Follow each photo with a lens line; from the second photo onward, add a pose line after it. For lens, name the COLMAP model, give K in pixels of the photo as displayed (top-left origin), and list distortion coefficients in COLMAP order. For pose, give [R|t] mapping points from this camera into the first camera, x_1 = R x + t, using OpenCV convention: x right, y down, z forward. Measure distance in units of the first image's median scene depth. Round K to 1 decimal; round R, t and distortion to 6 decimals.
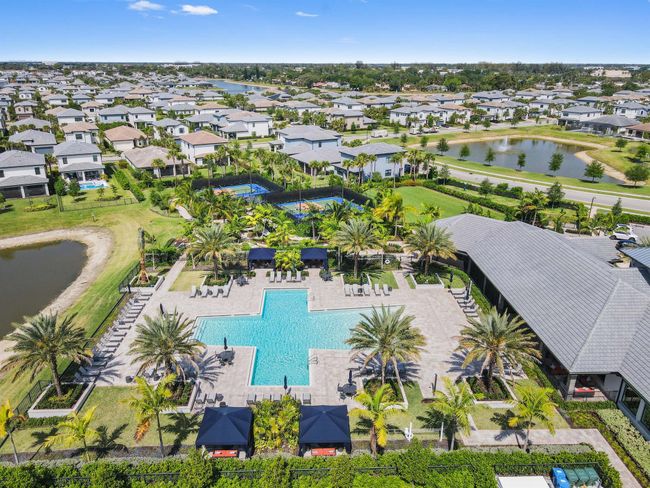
lens RADIAL K [[484.8, 0, 325.0], [0, 484.8, 244.0], [0, 0, 1]] dist [0.008815, 0.008647]
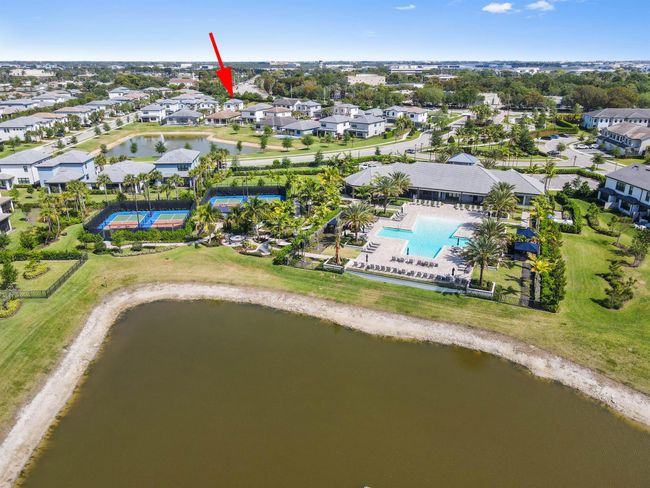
lens RADIAL K [[484.8, 0, 325.0], [0, 484.8, 244.0], [0, 0, 1]] dist [0.008815, 0.008647]
pose [[0.420562, -0.325275, 0.846950, -0.859033], [0.319016, 0.926926, 0.197580, -0.135227], [-0.849327, 0.187096, 0.493597, 0.227235]]
